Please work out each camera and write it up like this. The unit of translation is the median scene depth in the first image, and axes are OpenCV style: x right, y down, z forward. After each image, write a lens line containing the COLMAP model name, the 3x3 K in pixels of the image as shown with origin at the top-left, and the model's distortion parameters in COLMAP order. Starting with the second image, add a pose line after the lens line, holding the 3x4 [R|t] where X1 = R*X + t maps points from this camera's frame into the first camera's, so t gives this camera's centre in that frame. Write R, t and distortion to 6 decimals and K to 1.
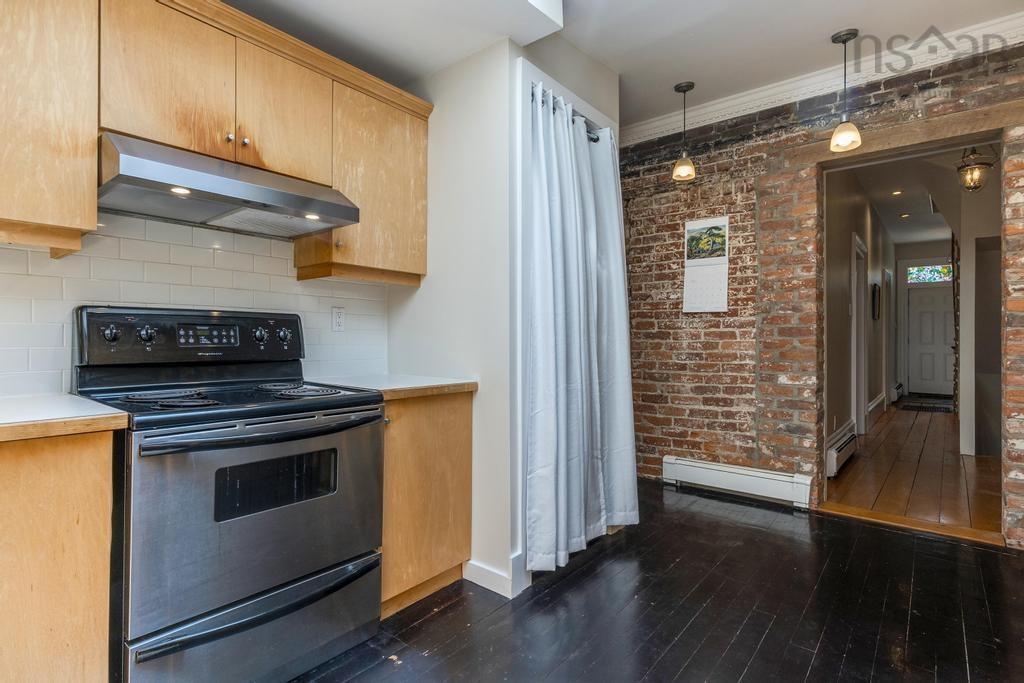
lens RADIAL K [[511.6, 0, 507.0], [0, 511.6, 334.7], [0, 0, 1]] dist [-0.008858, 0.004824]
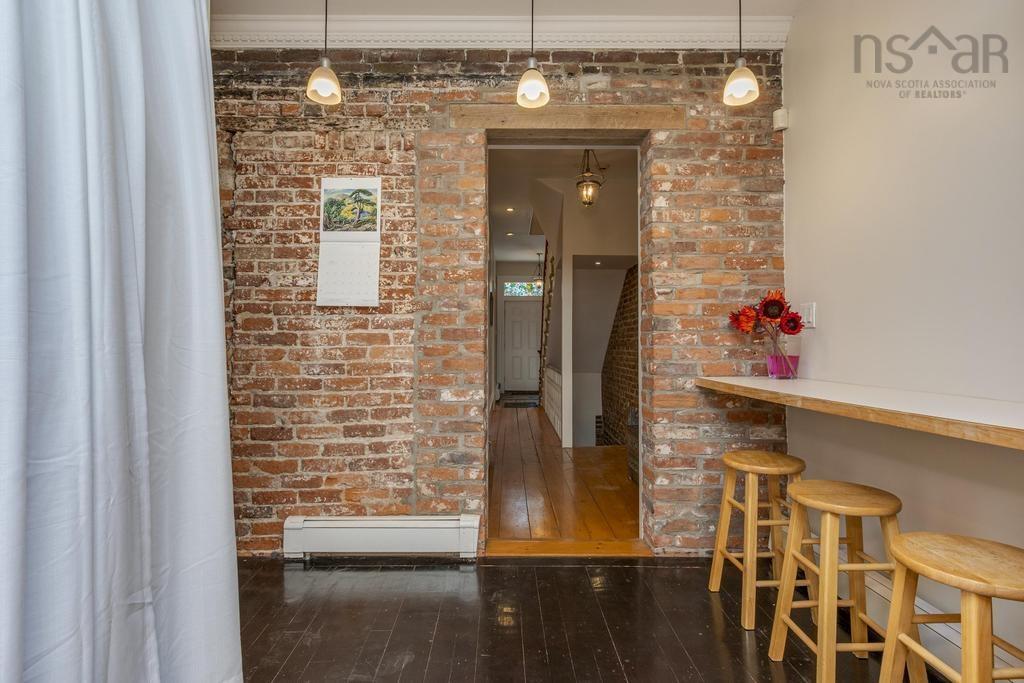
lens RADIAL K [[511.6, 0, 511.1], [0, 511.6, 329.4], [0, 0, 1]] dist [-0.008858, 0.004824]
pose [[0.751272, 0.017051, 0.659773, 0.095274], [-0.002448, 0.999731, -0.023050, 0.004134], [-0.659988, 0.015702, 0.751112, 0.339676]]
